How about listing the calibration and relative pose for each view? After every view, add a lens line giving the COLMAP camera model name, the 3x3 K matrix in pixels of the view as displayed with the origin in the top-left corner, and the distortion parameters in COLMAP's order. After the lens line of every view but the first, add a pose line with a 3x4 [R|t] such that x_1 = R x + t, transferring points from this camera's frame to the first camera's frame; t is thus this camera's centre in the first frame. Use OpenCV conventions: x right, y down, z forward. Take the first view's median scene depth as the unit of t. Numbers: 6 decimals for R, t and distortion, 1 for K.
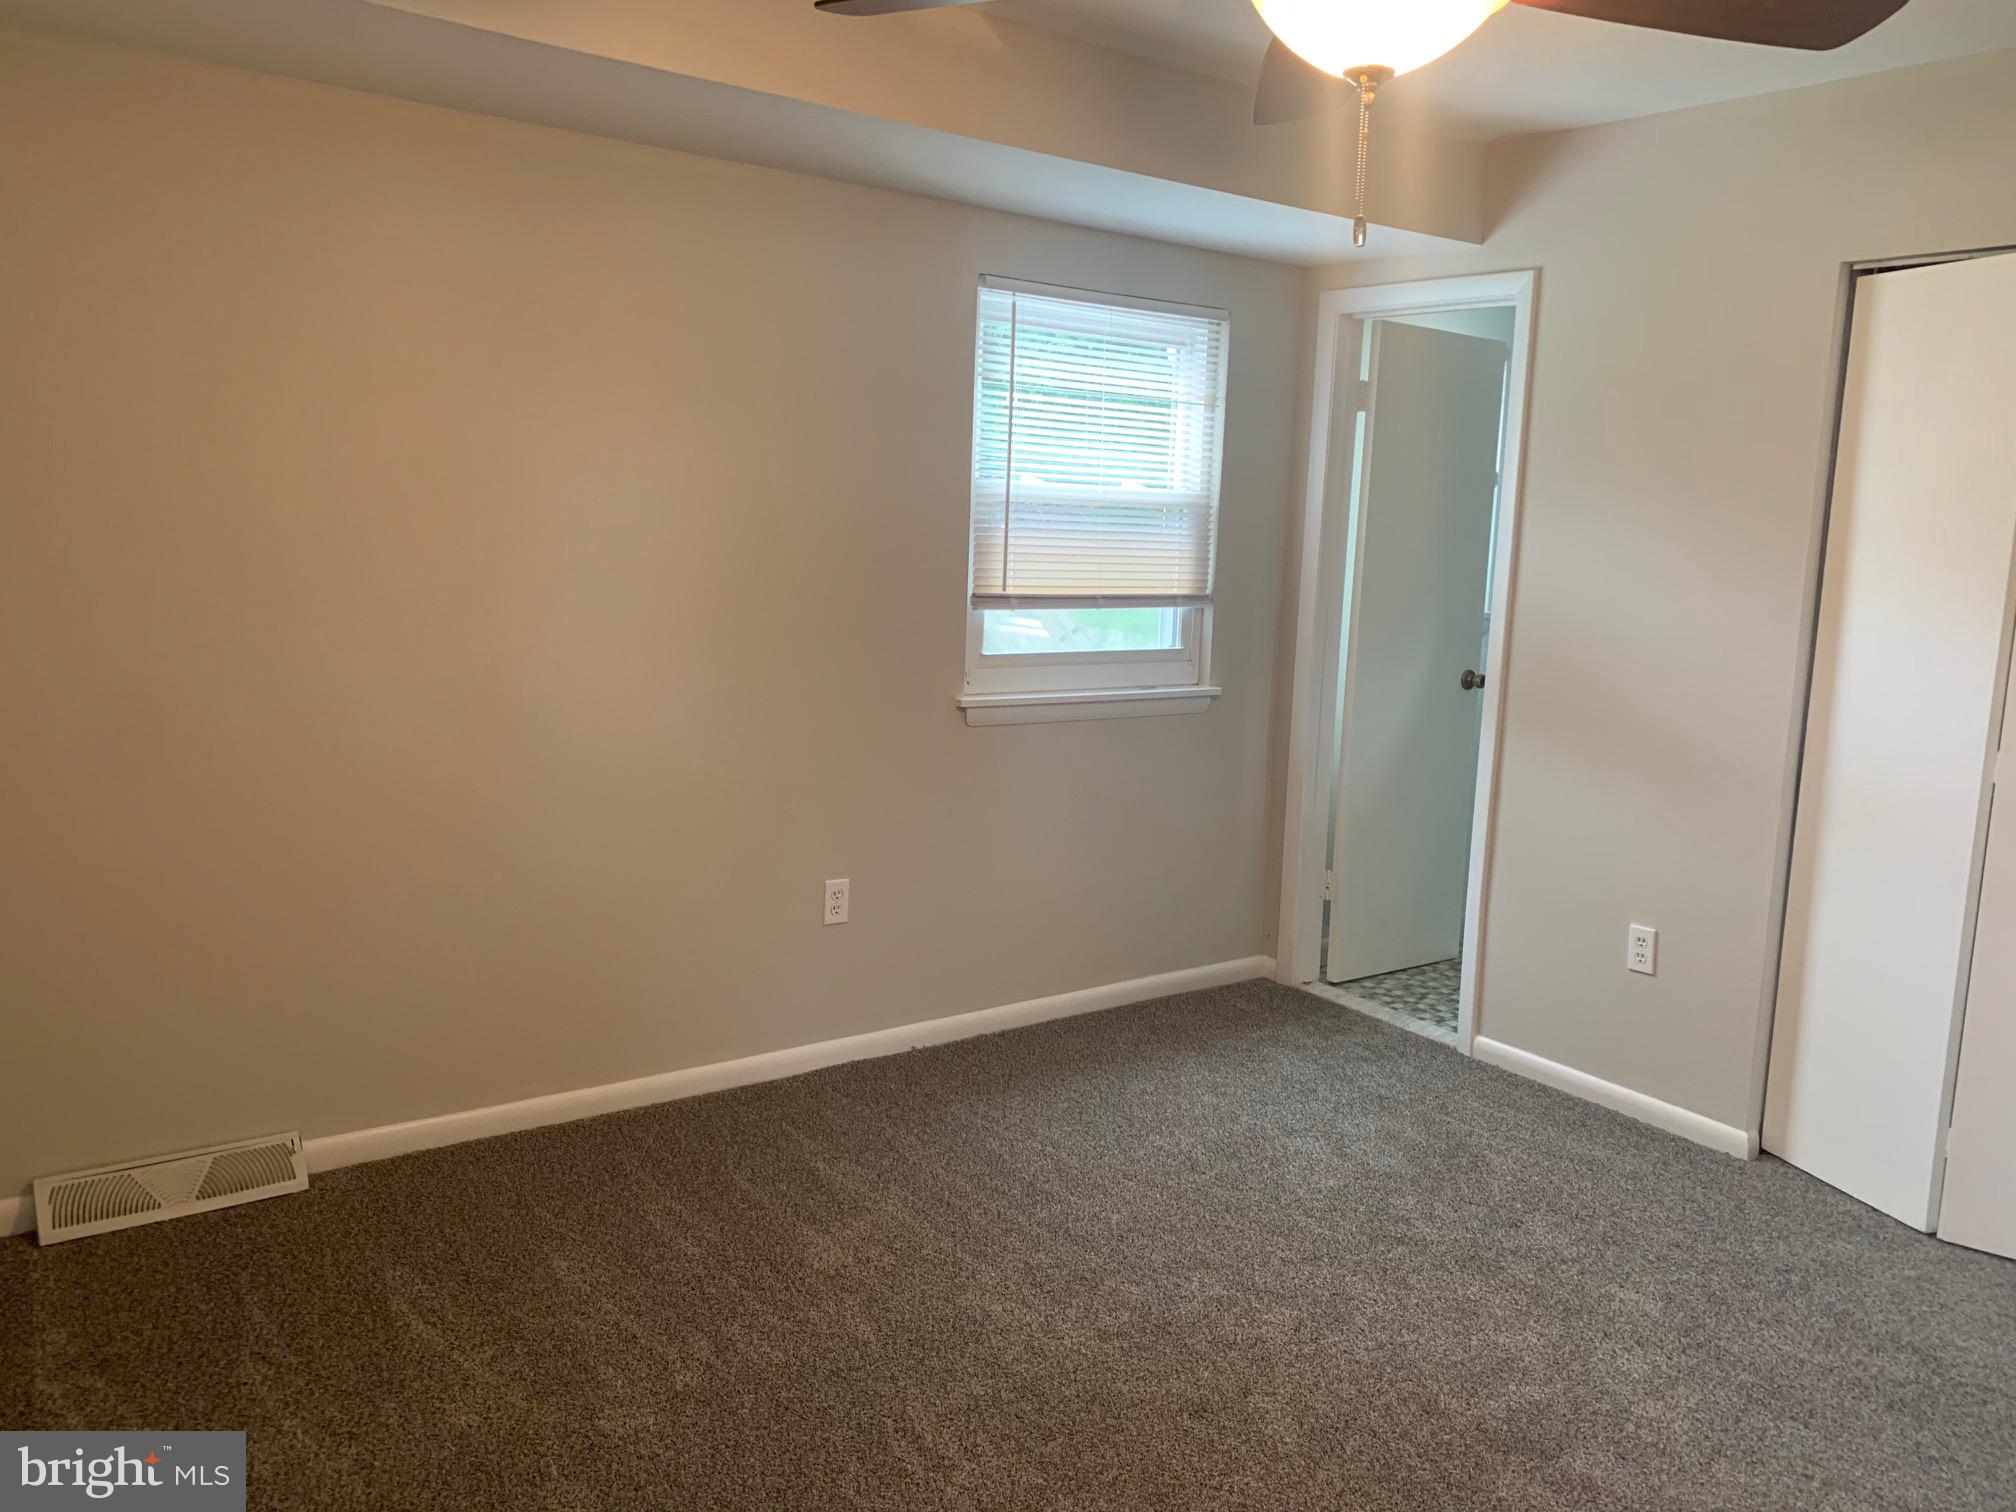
lens RADIAL K [[1541.6, 0, 1008.0], [0, 1541.6, 756.0], [0, 0, 1]] dist [0.173242, -0.244241]
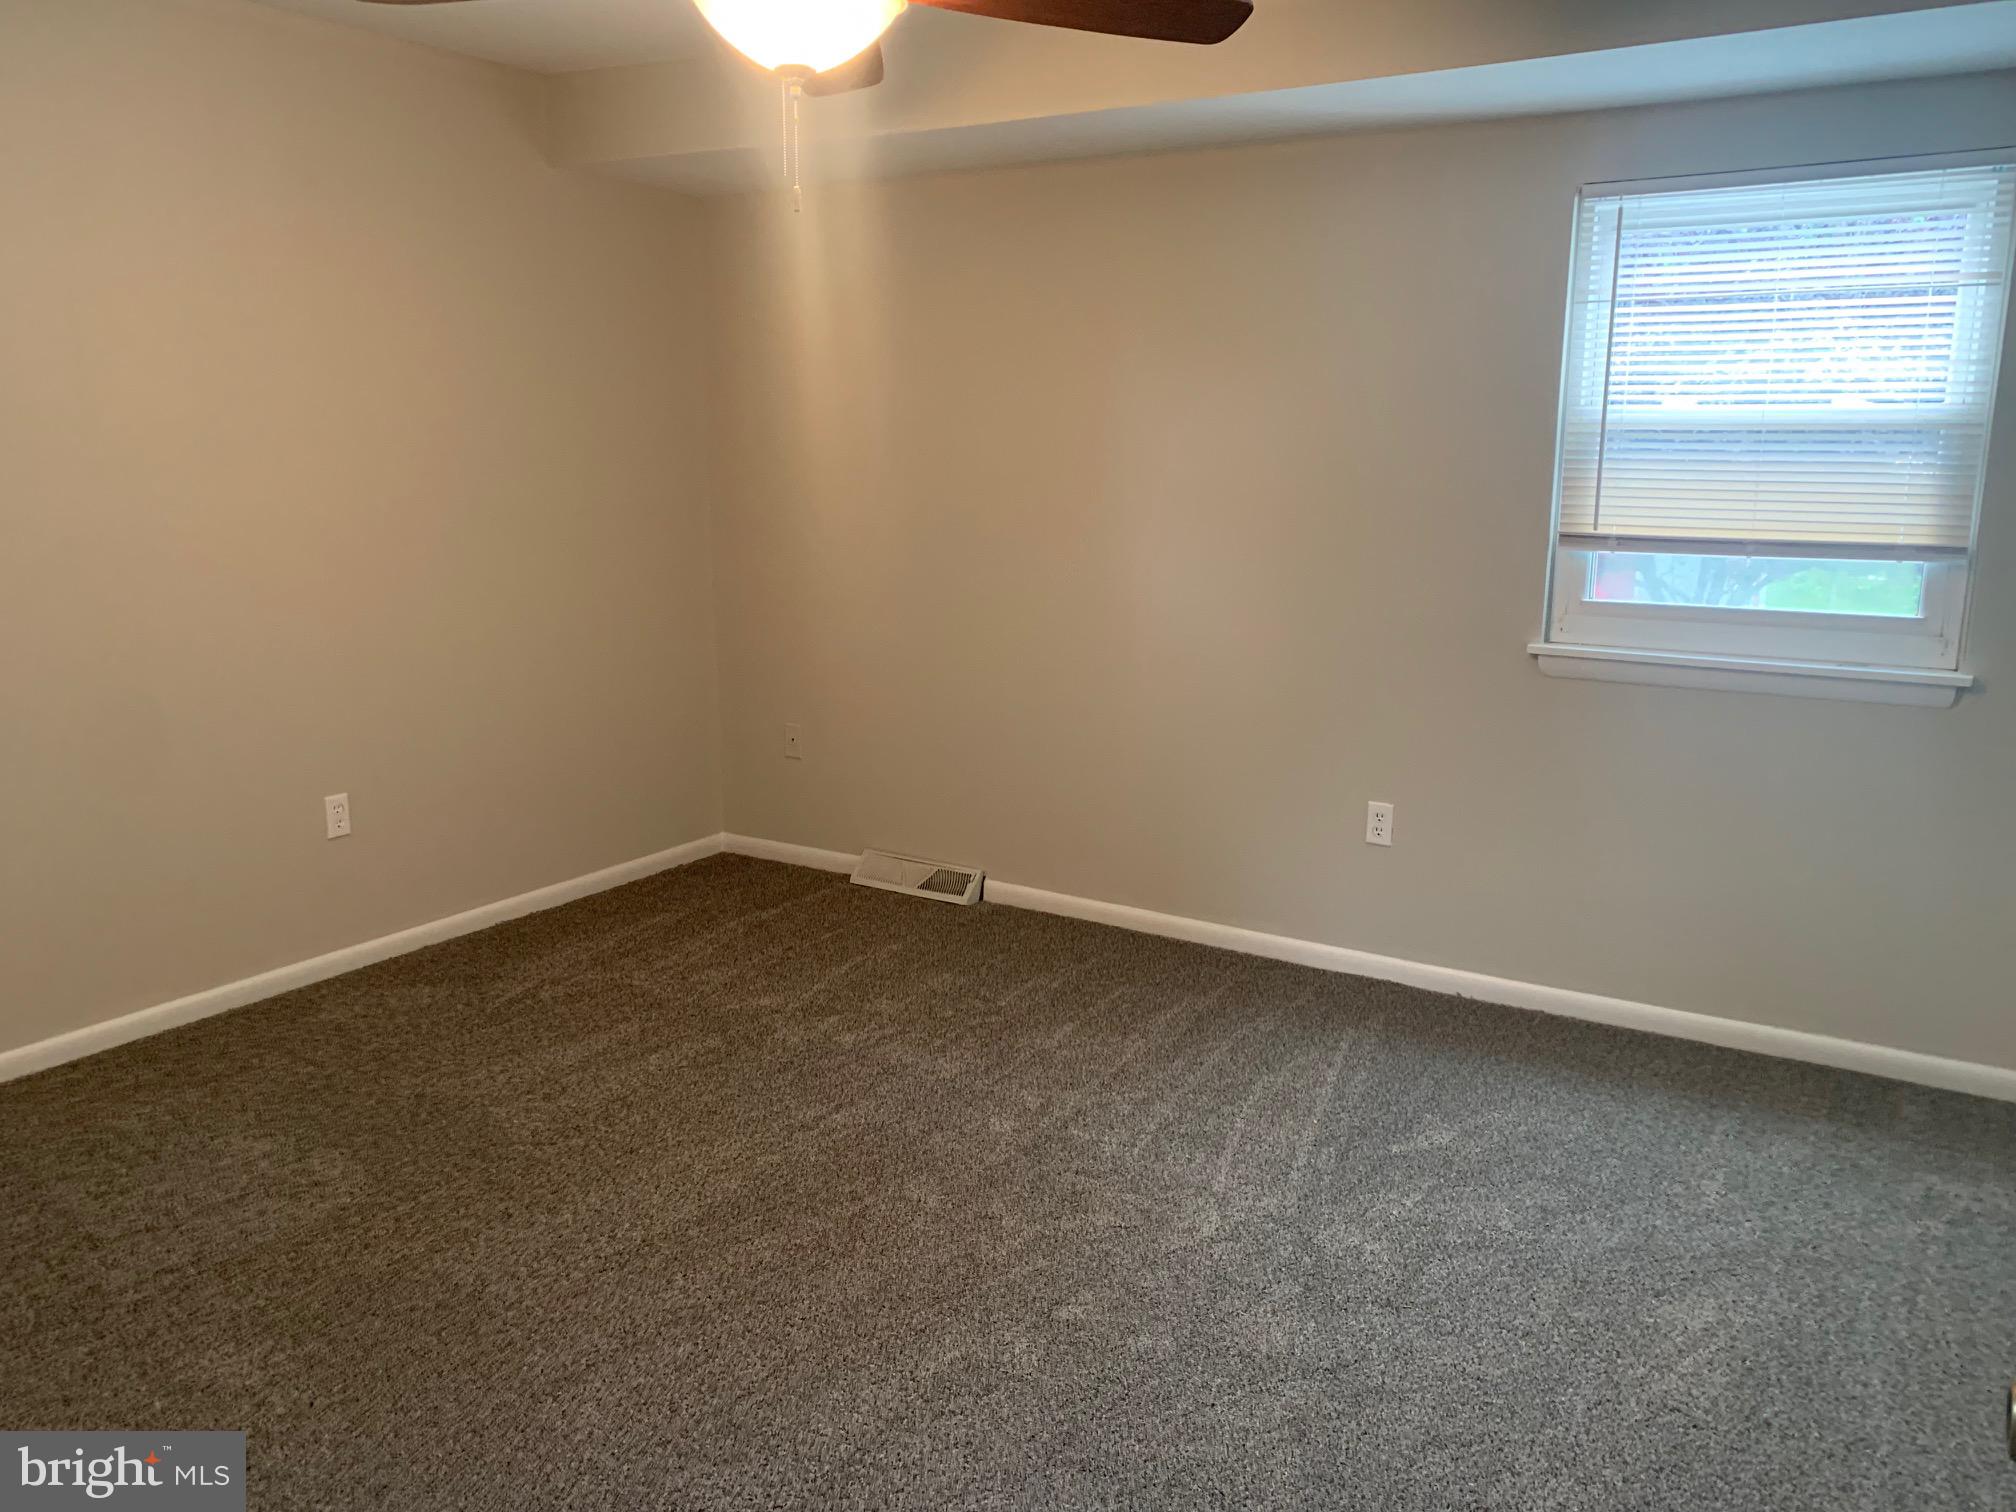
lens RADIAL K [[1536.9, 0, 1023.2], [0, 1536.9, 757.9], [0, 0, 1]] dist [0.041724, -0.046853]
pose [[0.366999, 0.151777, -0.917756, 0.720417], [-0.136029, 0.984750, 0.108460, -0.028568], [0.920222, 0.085036, 0.382048, 0.361754]]
